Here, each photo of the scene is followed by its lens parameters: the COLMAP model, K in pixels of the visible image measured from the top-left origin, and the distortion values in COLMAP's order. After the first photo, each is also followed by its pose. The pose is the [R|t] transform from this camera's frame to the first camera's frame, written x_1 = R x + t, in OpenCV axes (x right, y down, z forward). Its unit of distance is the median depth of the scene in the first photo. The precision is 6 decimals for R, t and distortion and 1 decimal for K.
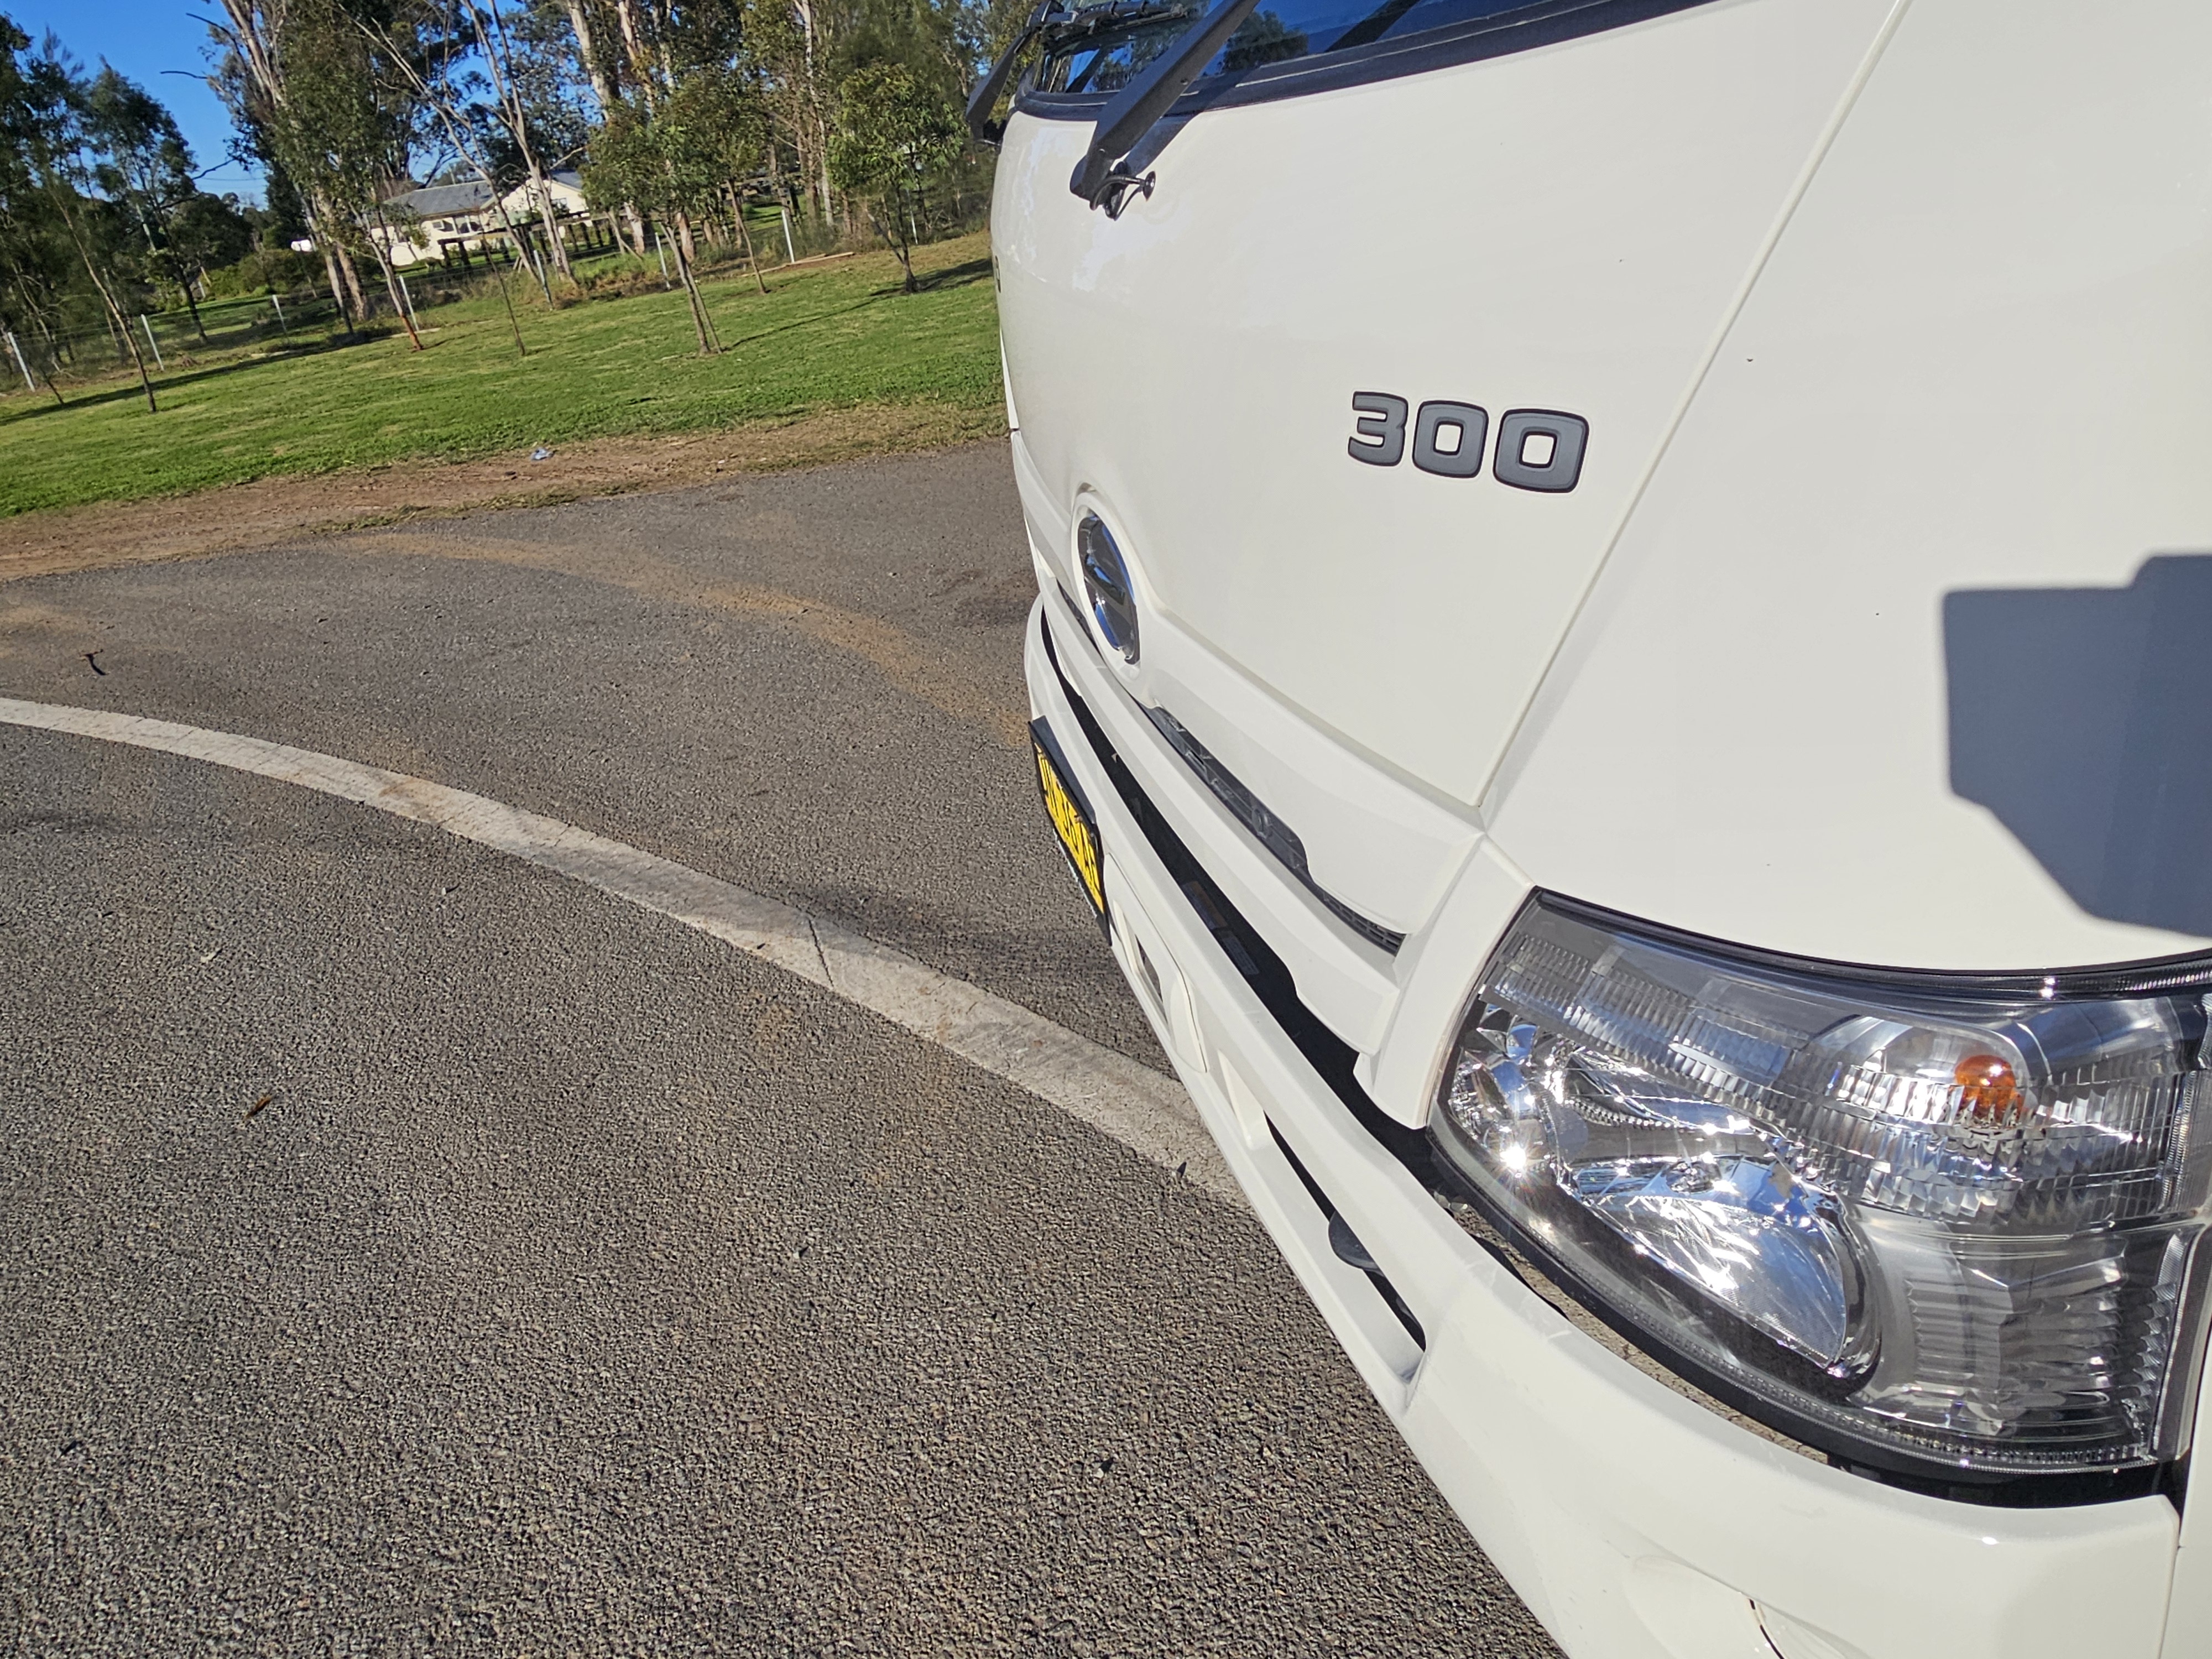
lens RADIAL K [[1450.0, 0, 1092.1], [0, 1450.0, 829.0], [0, 0, 1]] dist [-0.000792, -0.004372]
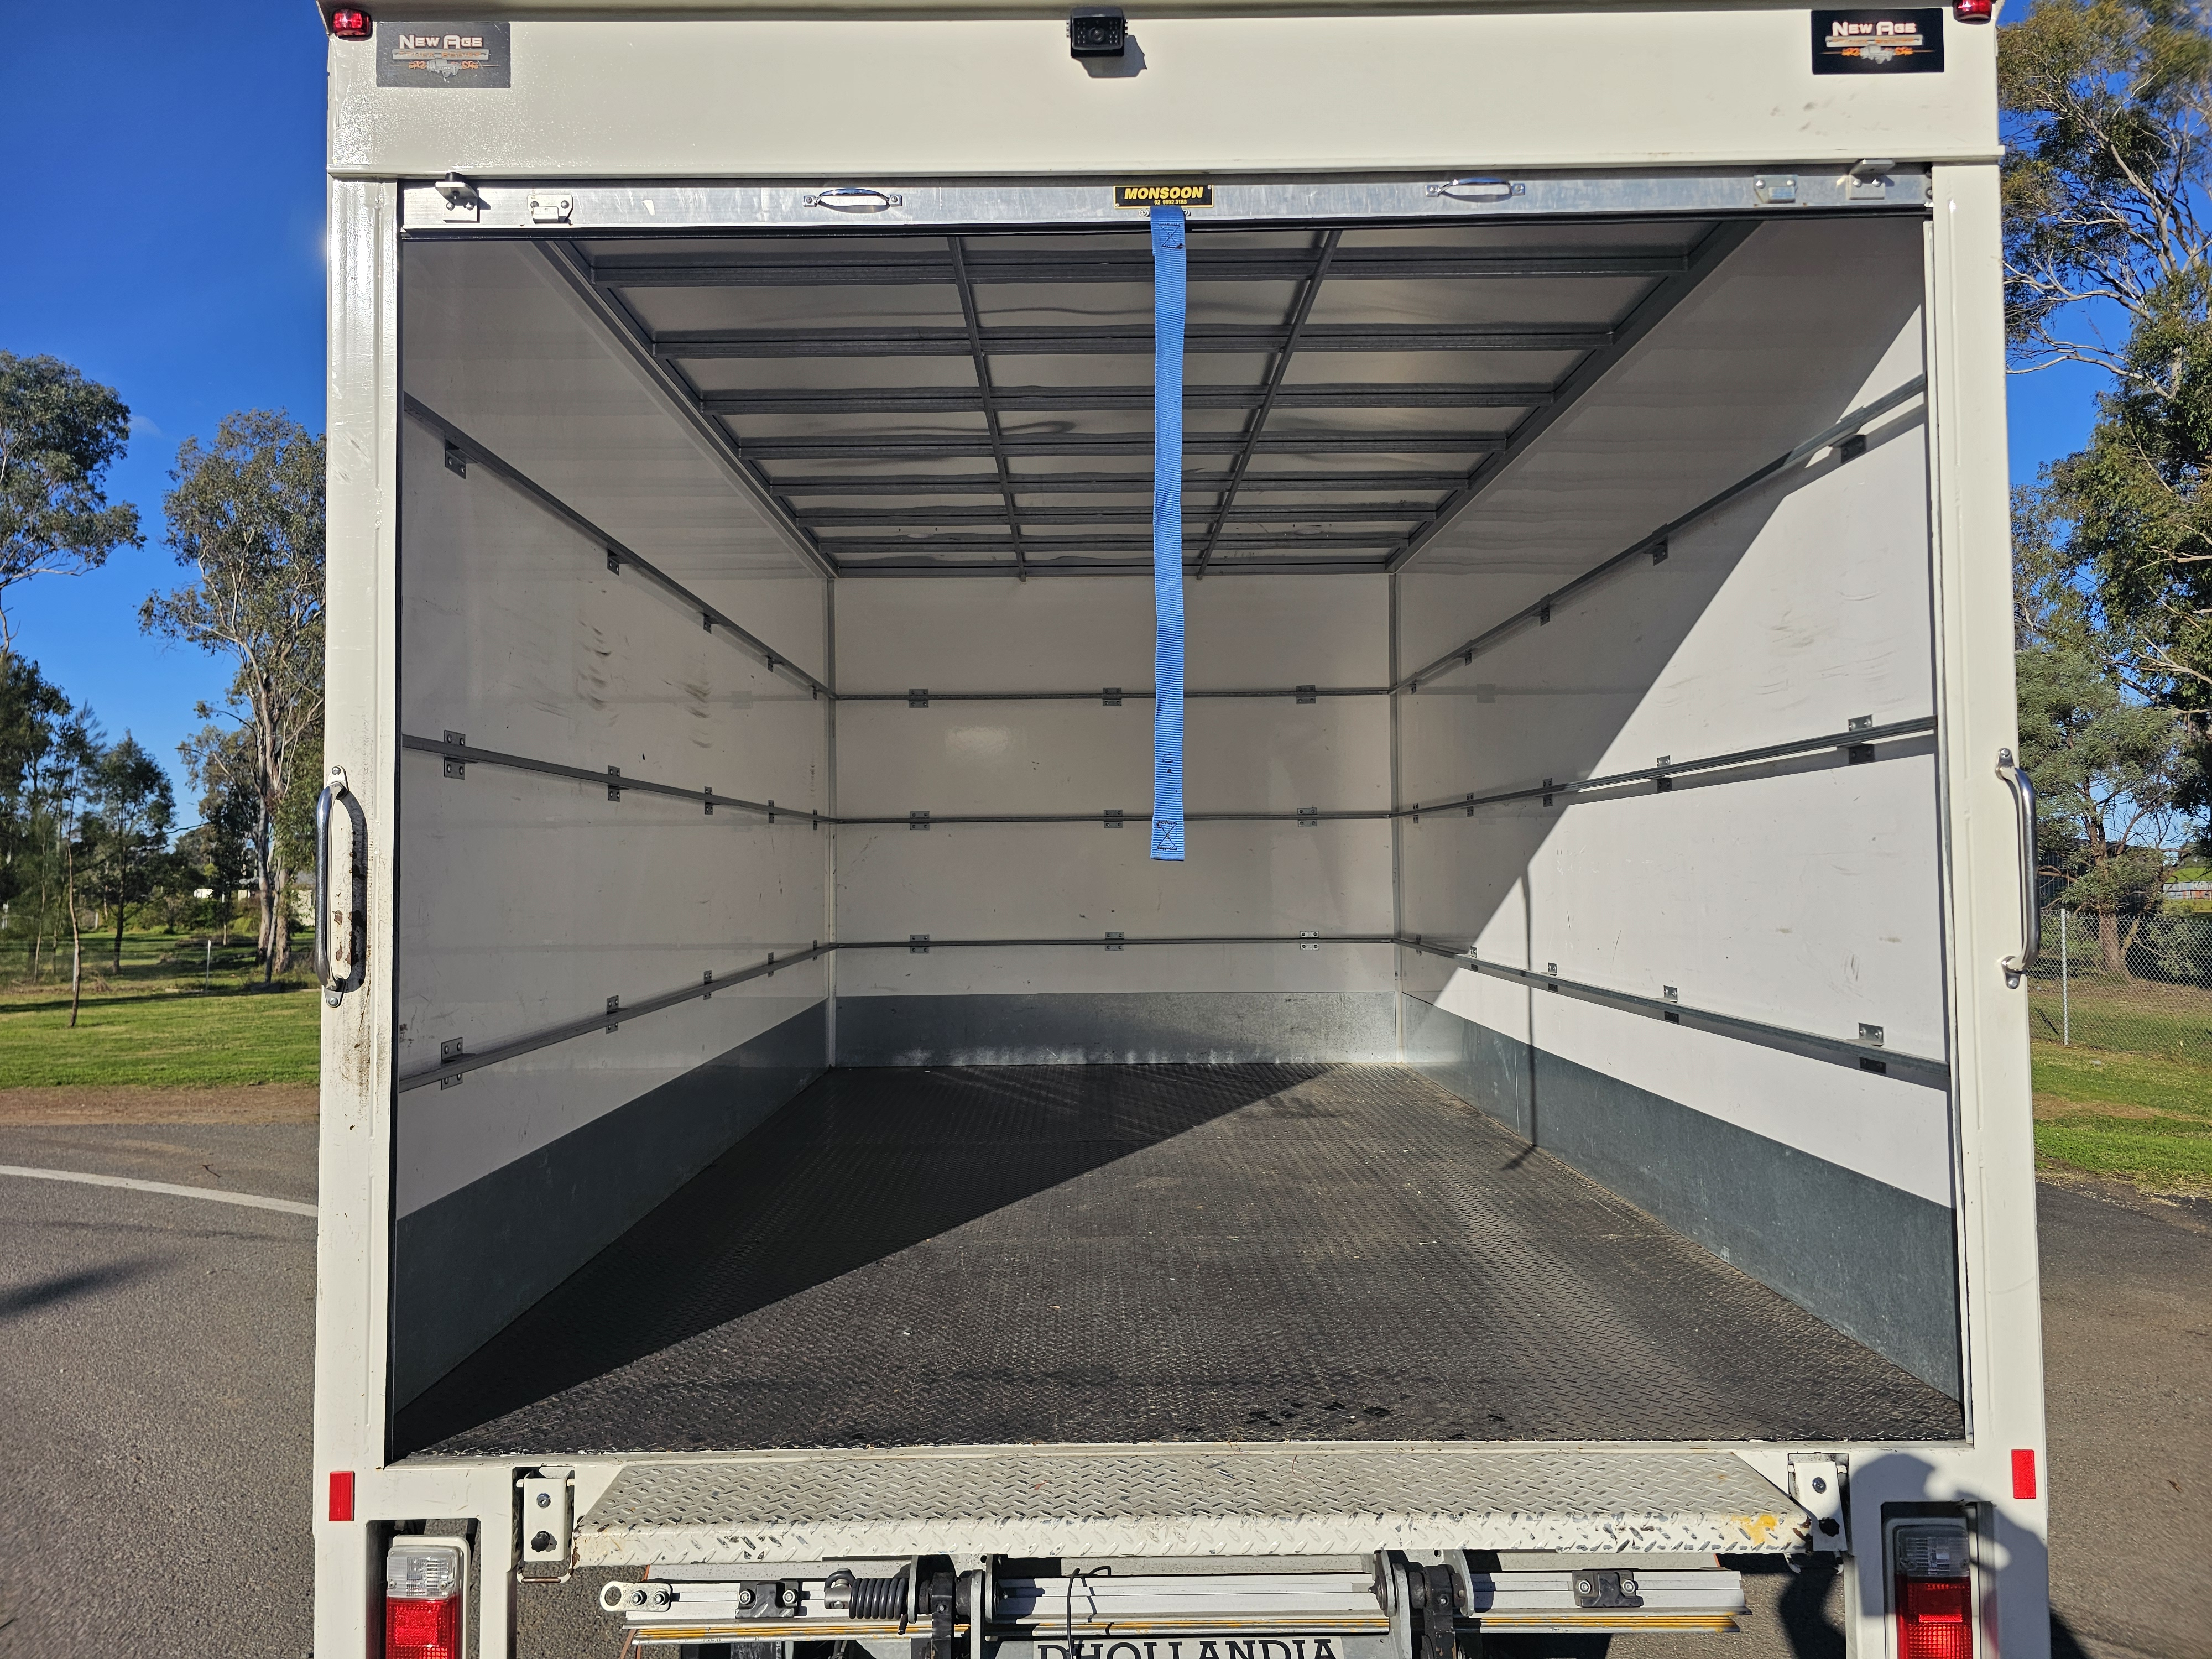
lens RADIAL K [[1485.5, 0, 1102.1], [0, 1485.5, 830.0], [0, 0, 1]] dist [0.010978, 0.002602]
pose [[0.988311, 0.139082, 0.062436, 0.014244], [-0.092249, 0.871626, -0.481413, 0.034057], [-0.121376, 0.470026, 0.874268, -0.093525]]
